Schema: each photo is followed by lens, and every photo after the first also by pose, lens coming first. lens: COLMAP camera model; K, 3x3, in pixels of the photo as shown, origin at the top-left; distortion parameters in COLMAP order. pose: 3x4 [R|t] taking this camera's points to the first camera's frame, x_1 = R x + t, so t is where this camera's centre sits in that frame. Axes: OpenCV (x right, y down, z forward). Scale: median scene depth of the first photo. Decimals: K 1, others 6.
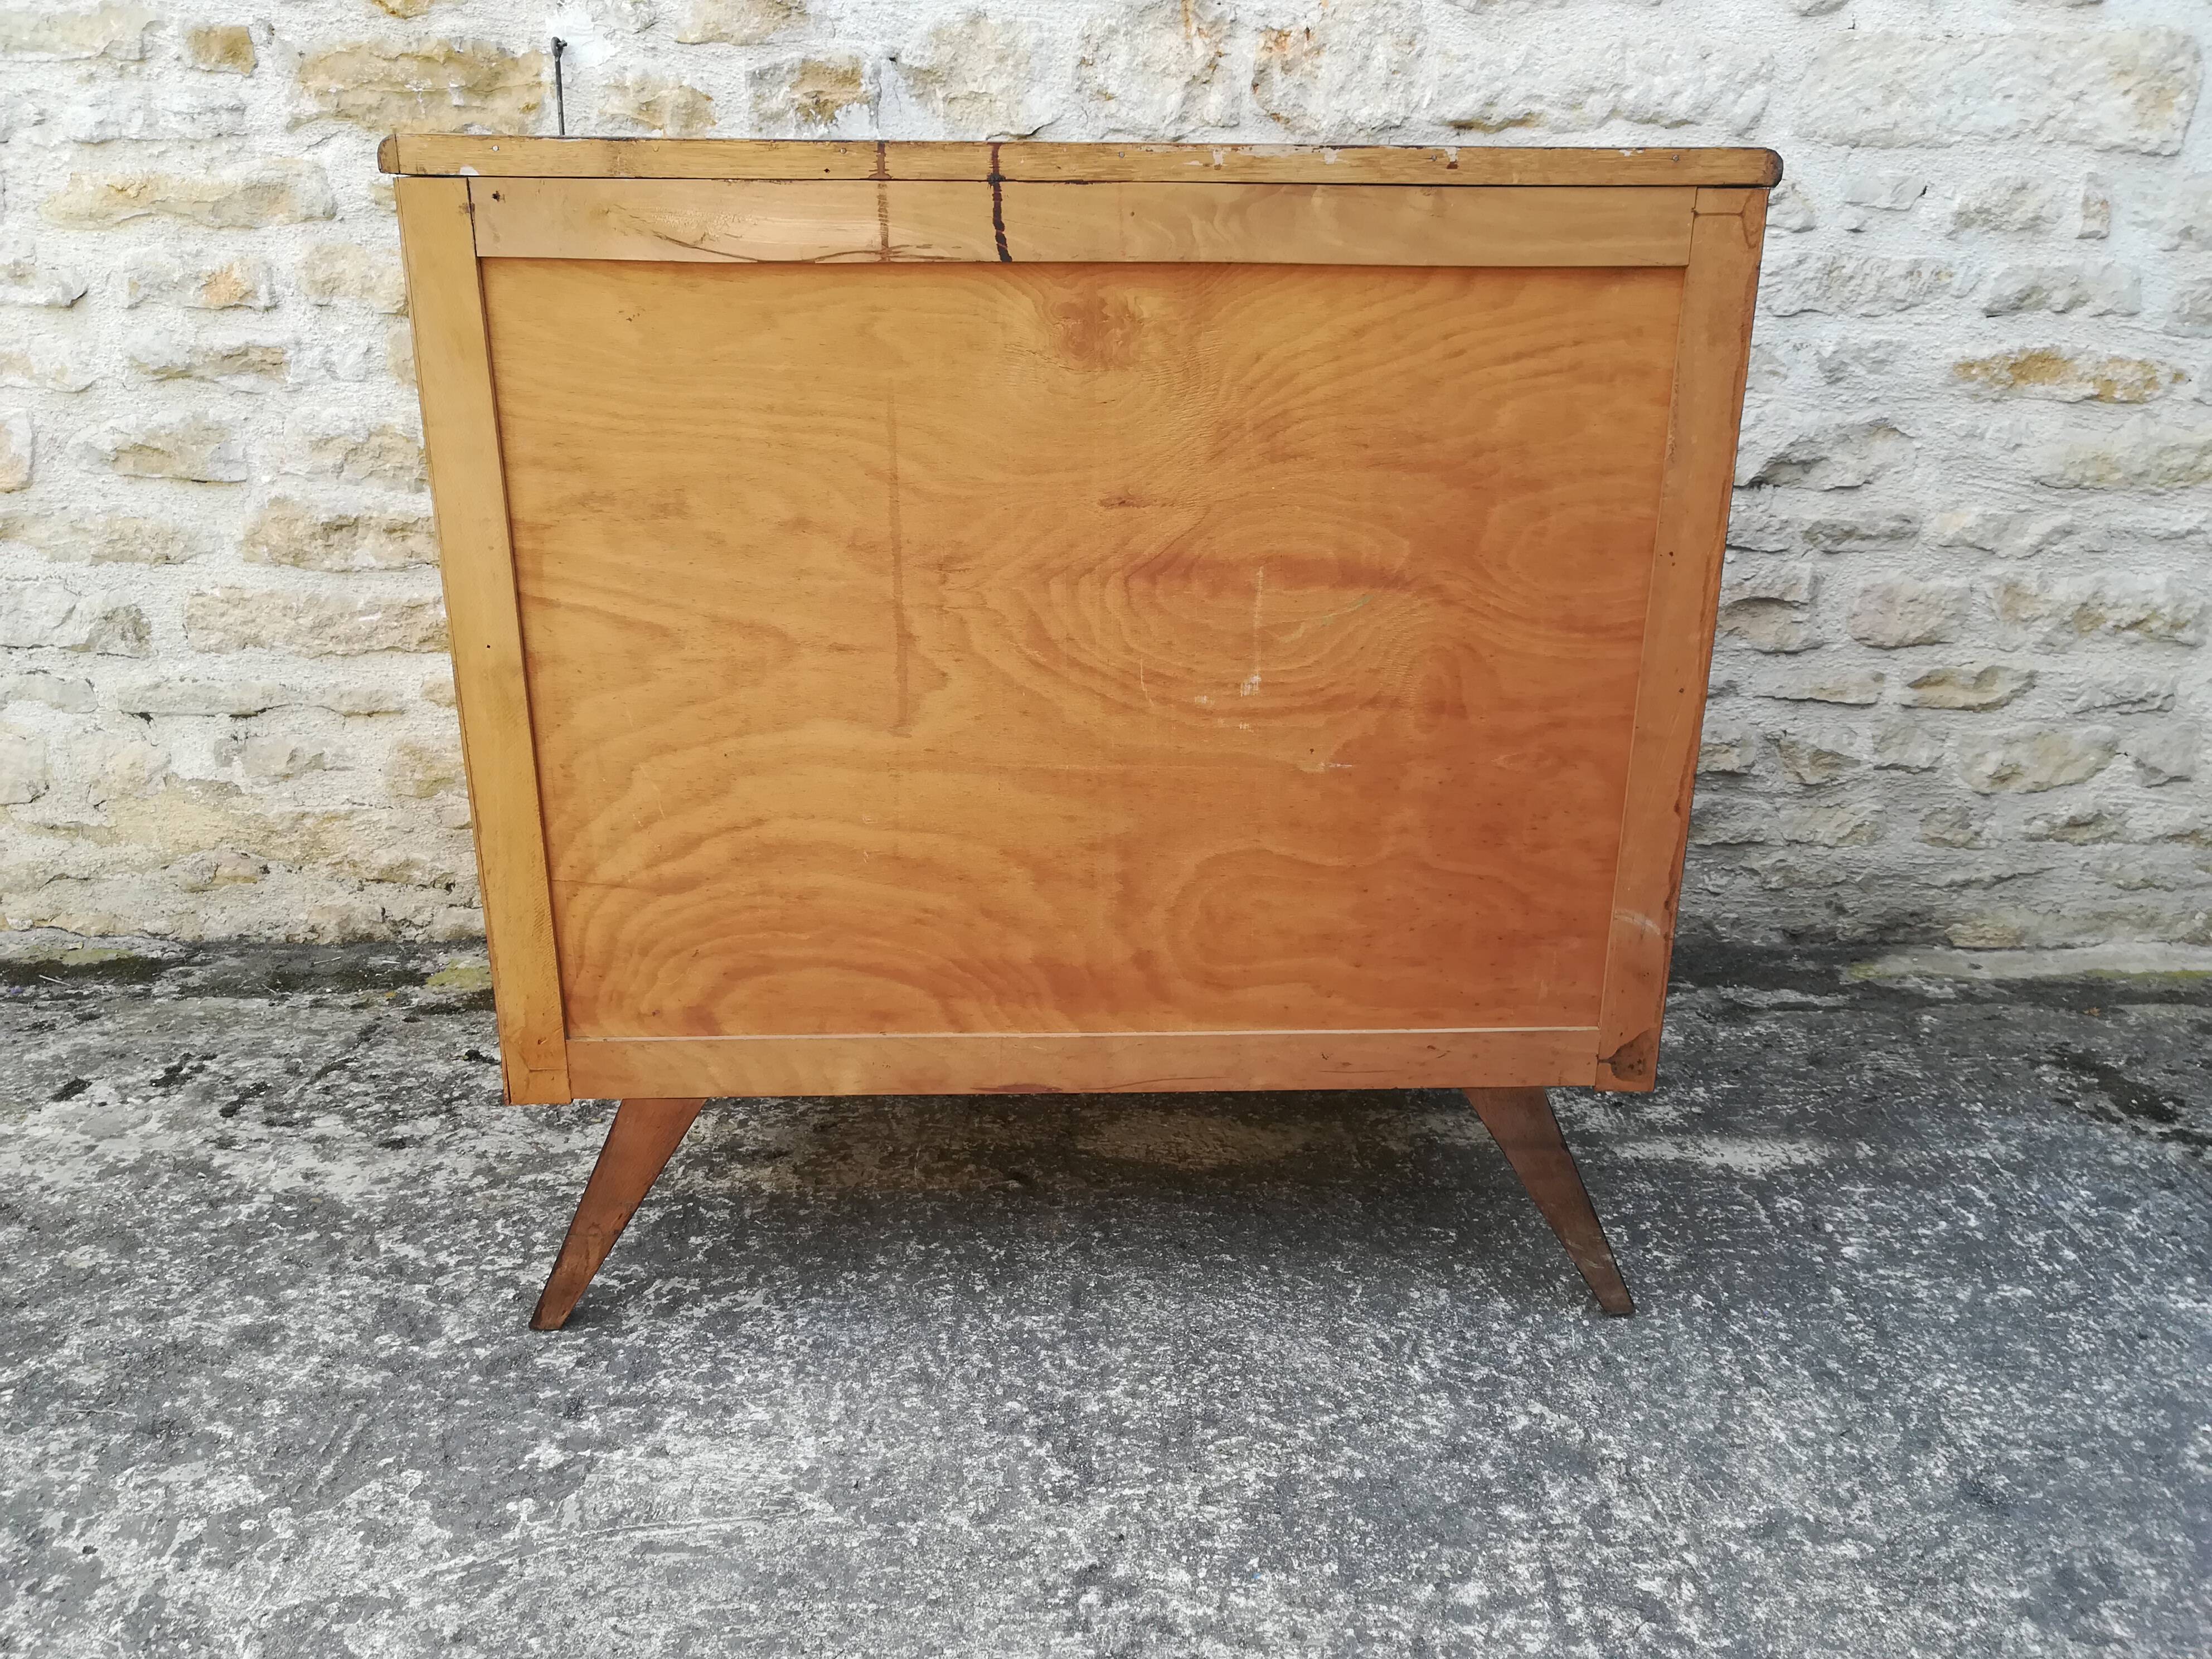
lens RADIAL K [[1742.5, 0, 1105.4], [0, 1742.5, 839.1], [0, 0, 1]] dist [0.047237, -0.071314]
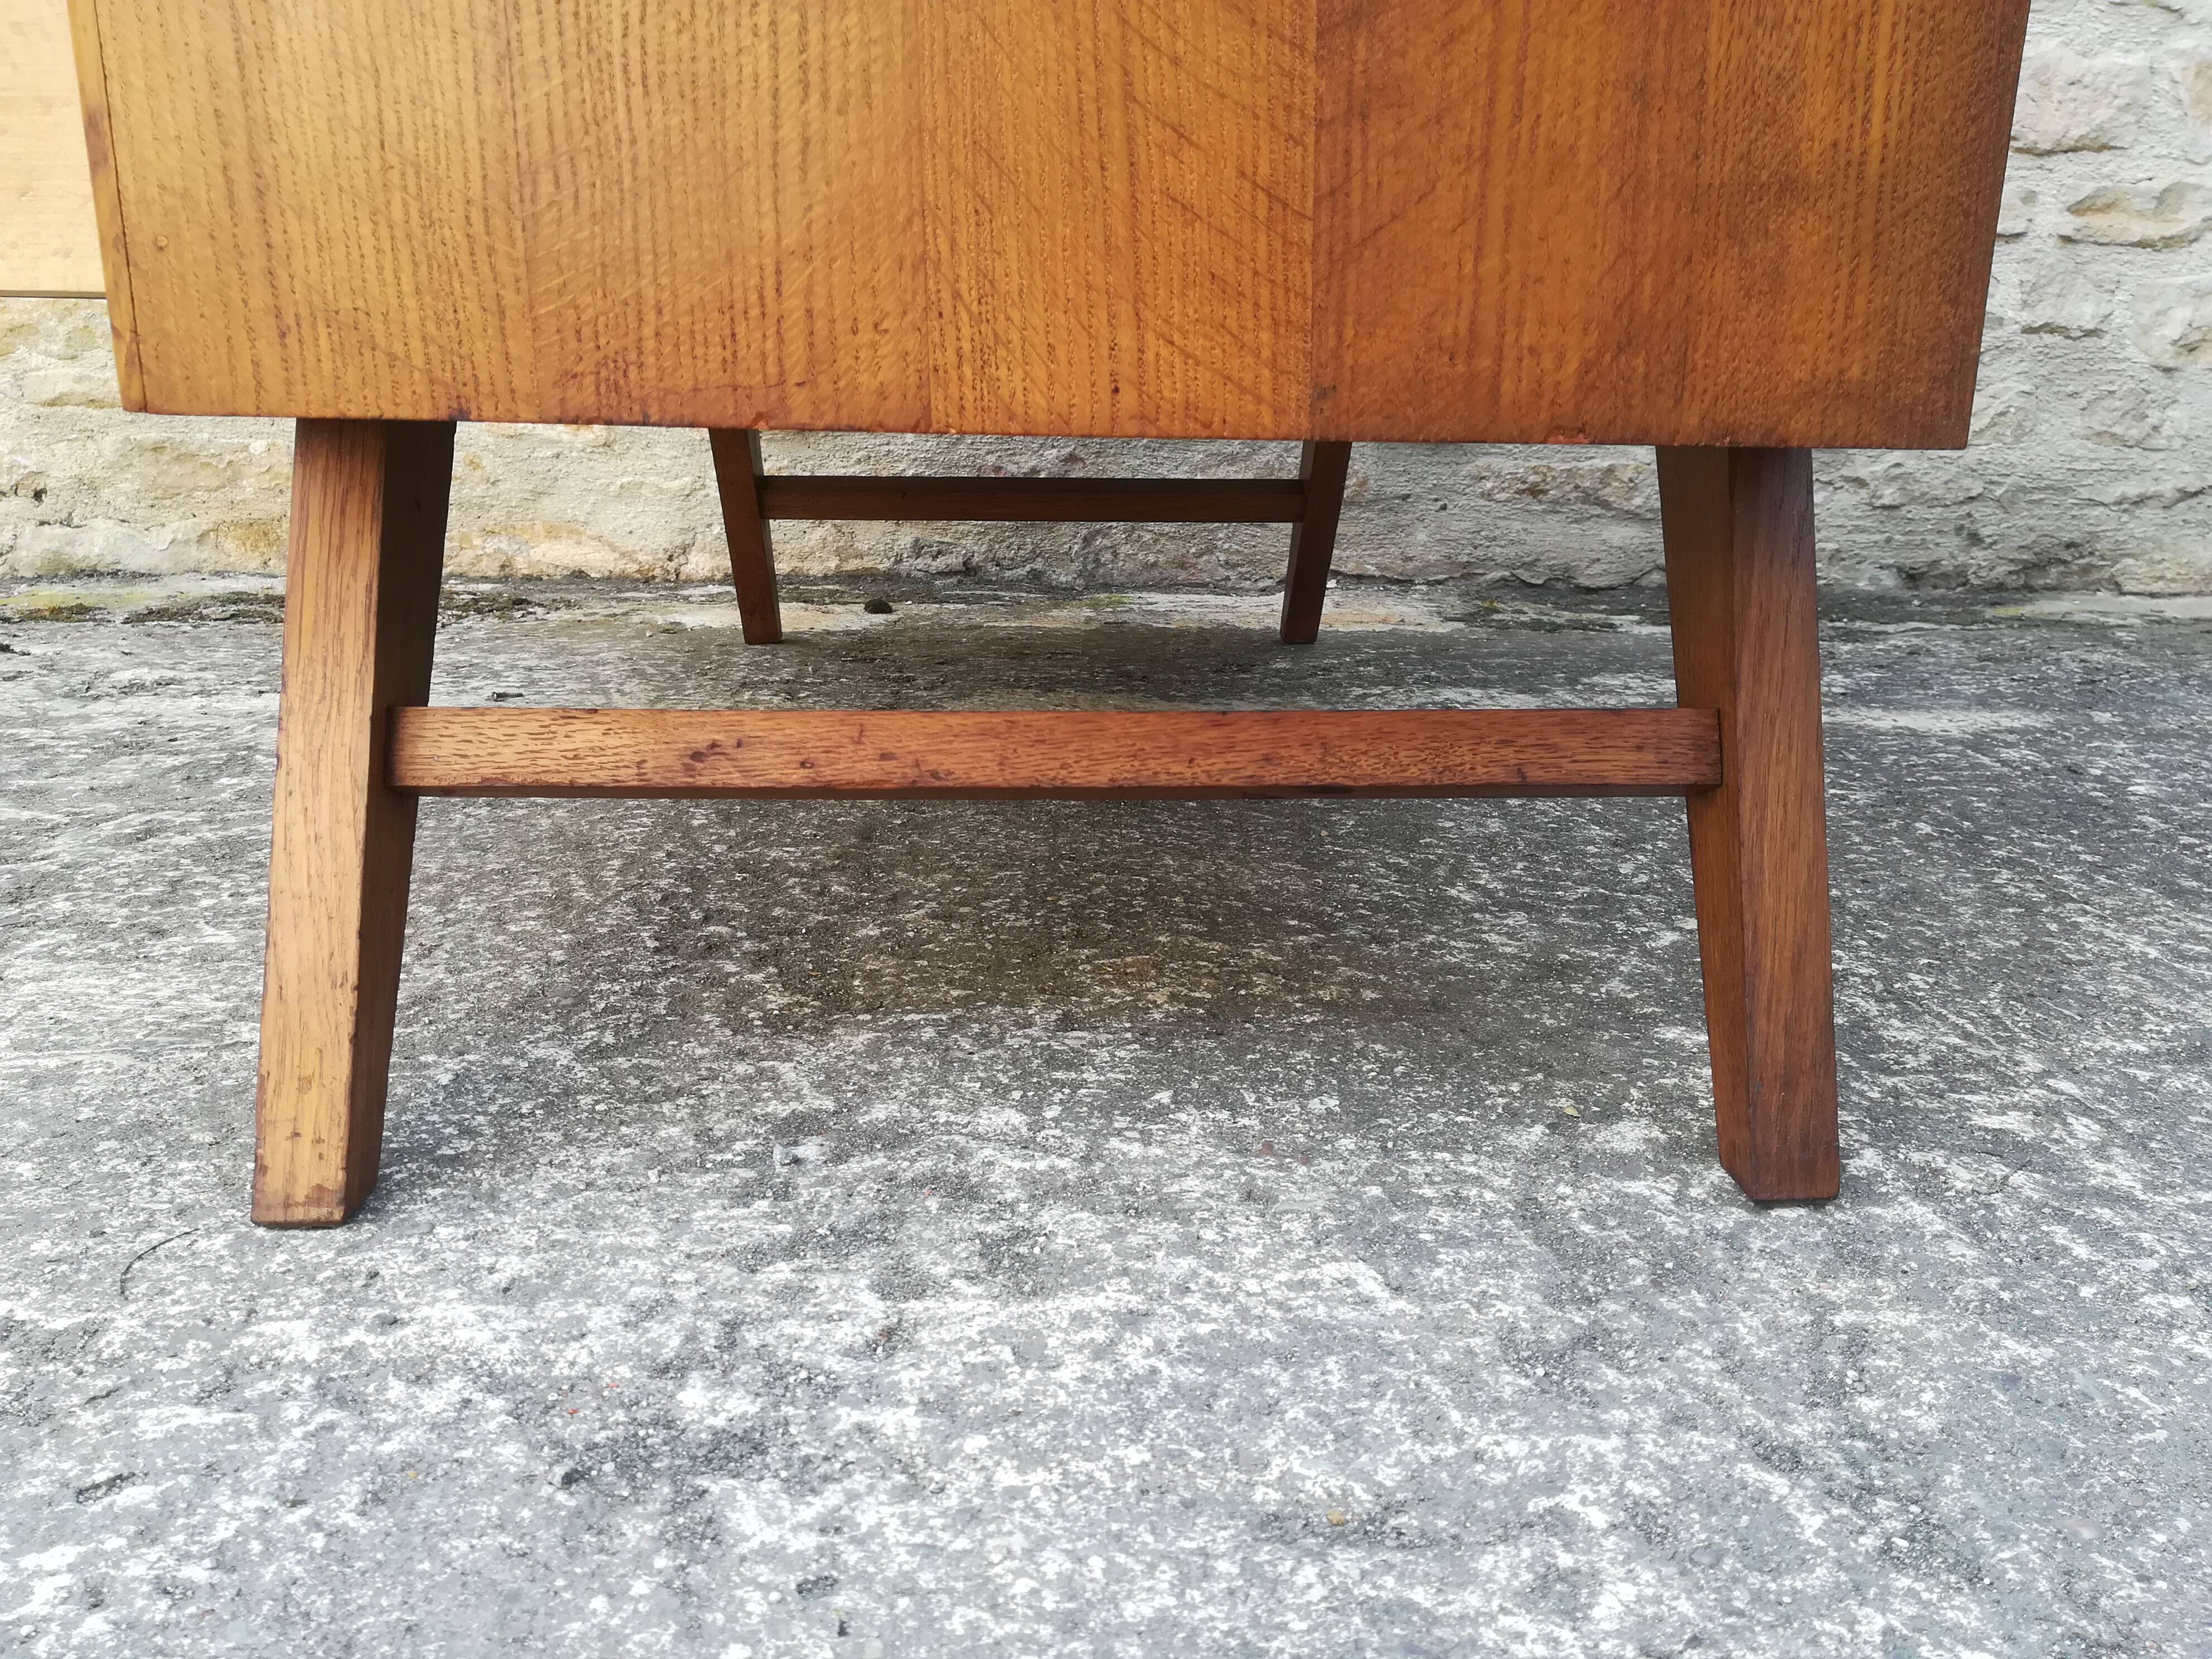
lens RADIAL K [[1742.5, 0, 1108.6], [0, 1742.5, 836.1], [0, 0, 1]] dist [0.047237, -0.071314]
pose [[0.999342, -0.005613, 0.035845, 0.037036], [0.007044, 0.999178, -0.039916, 0.249078], [-0.035592, 0.040142, 0.998560, 0.364613]]
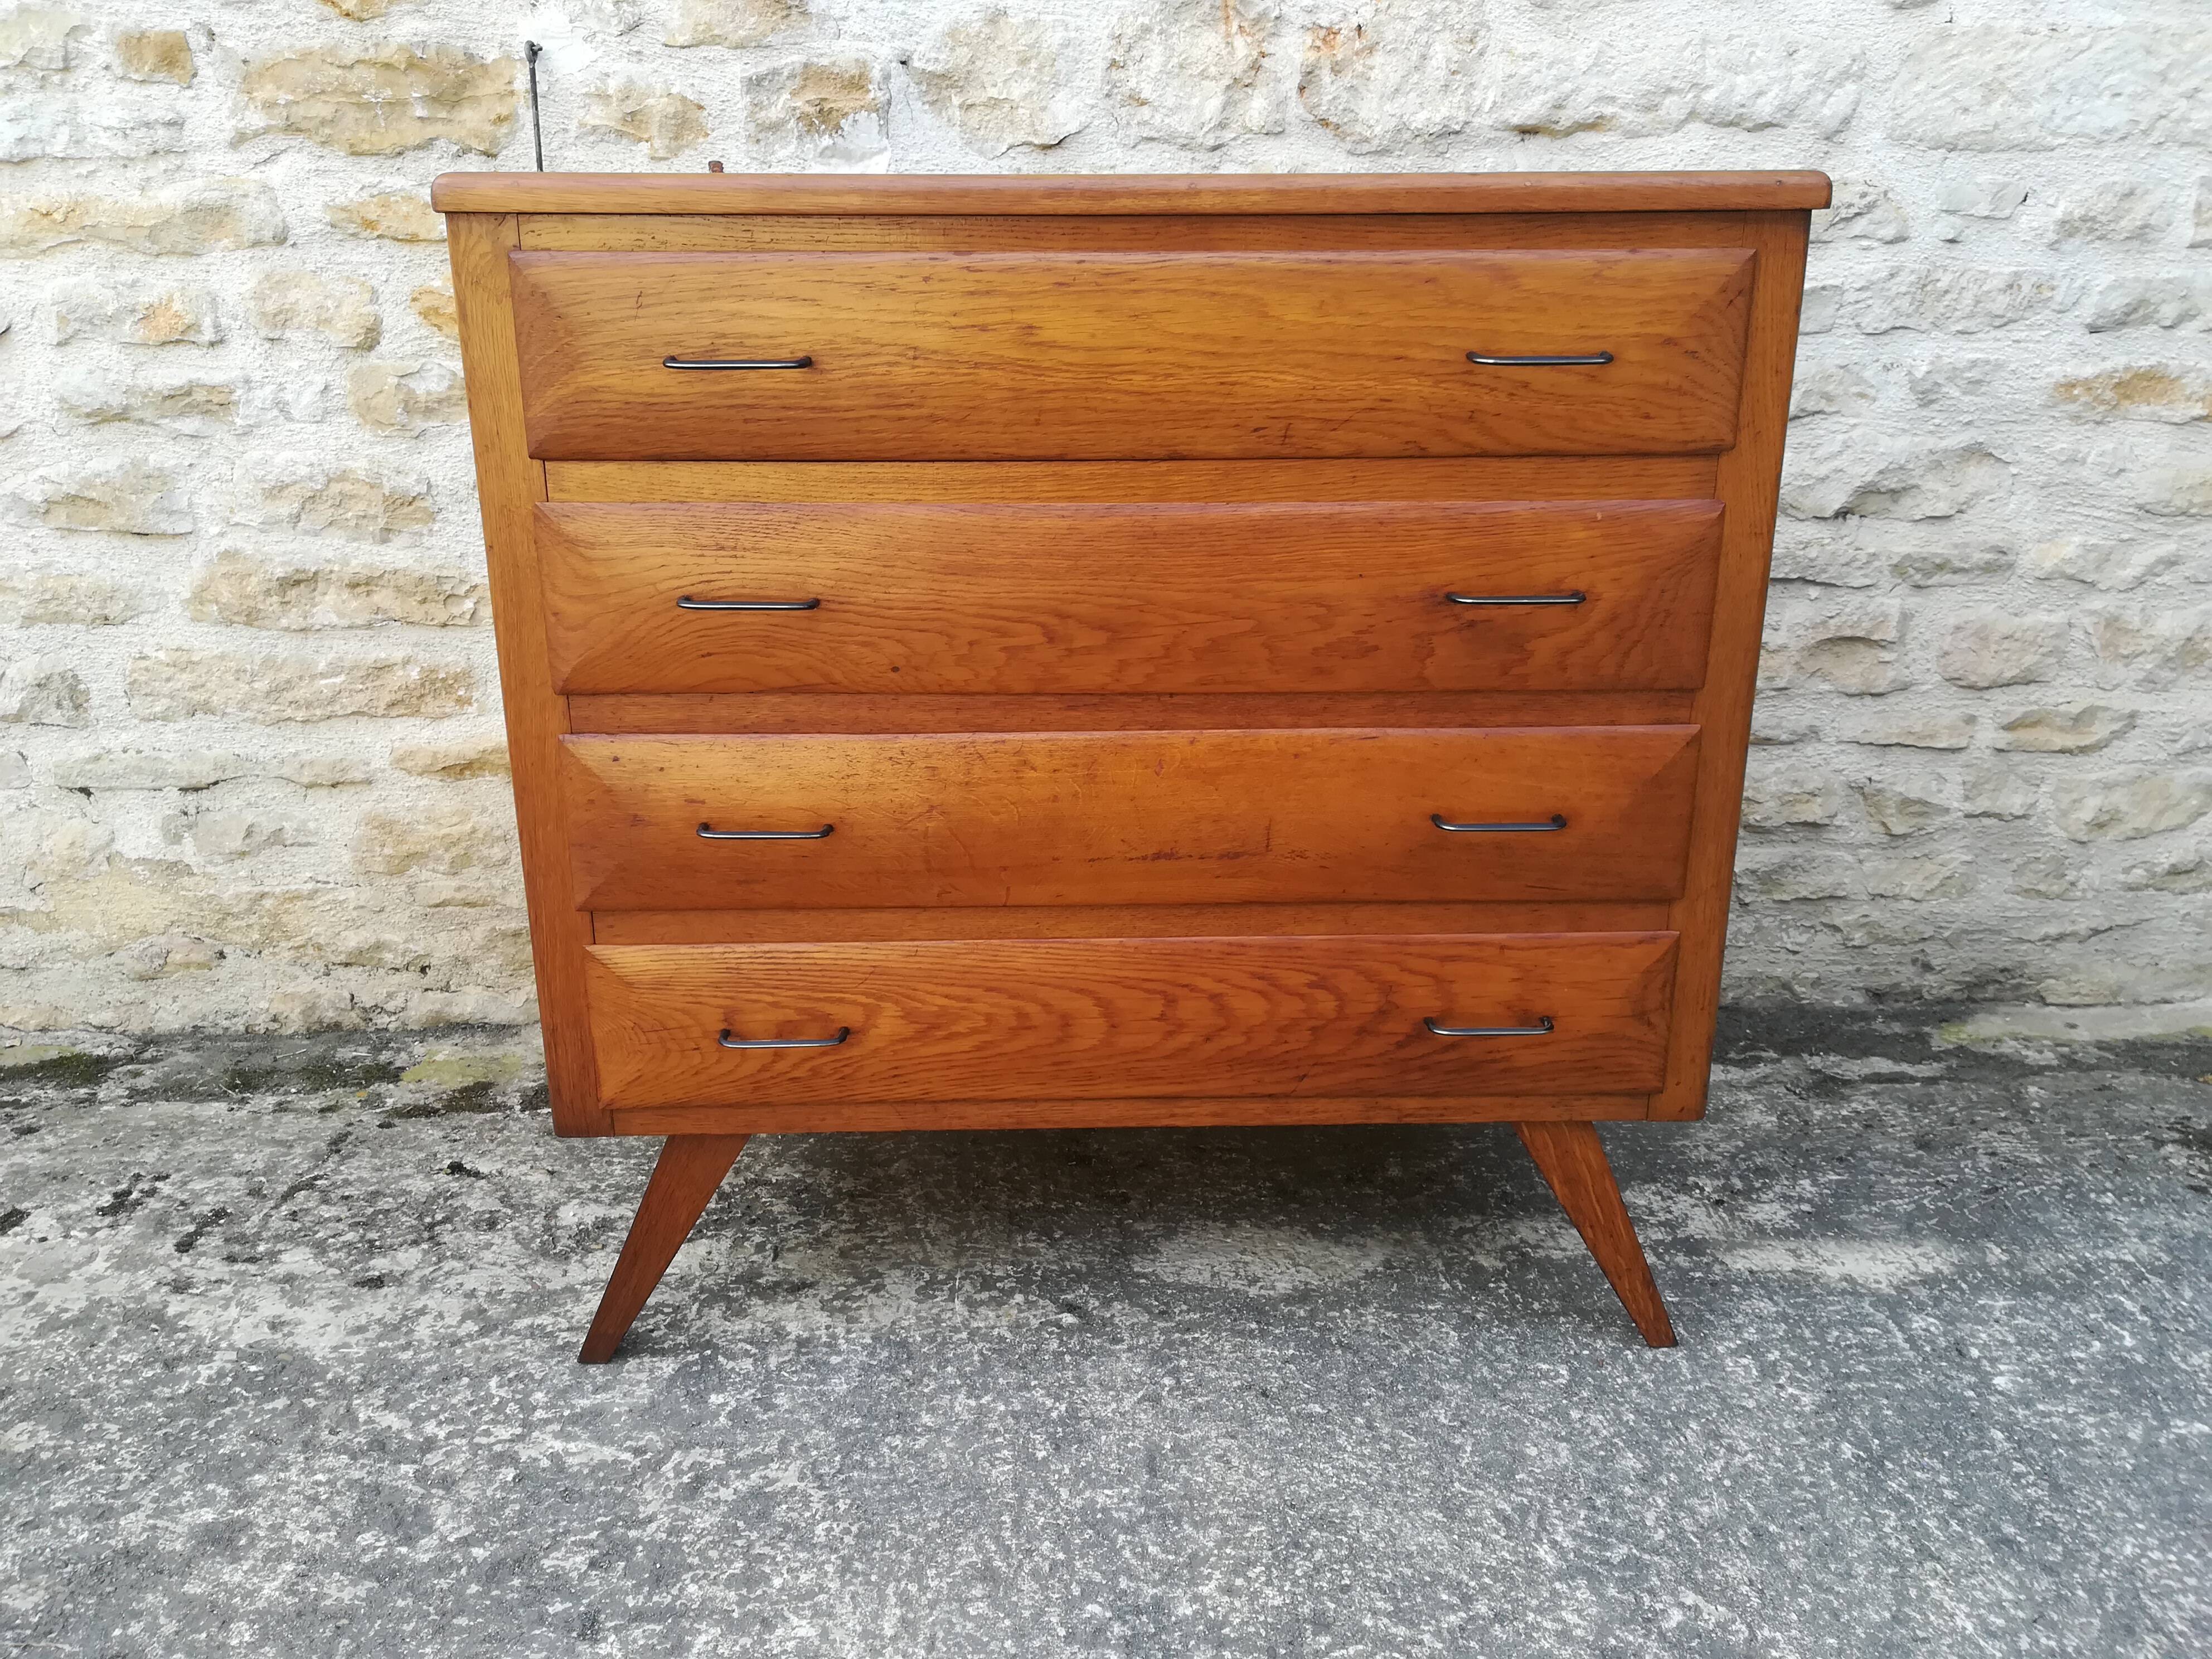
lens RADIAL K [[1742.5, 0, 1106.2], [0, 1742.5, 837.1], [0, 0, 1]] dist [0.047237, -0.071314]
pose [[0.999660, -0.016045, 0.020546, -0.045879], [0.015955, 0.999862, 0.004523, -0.051626], [-0.020615, -0.004193, 0.999779, 0.098863]]
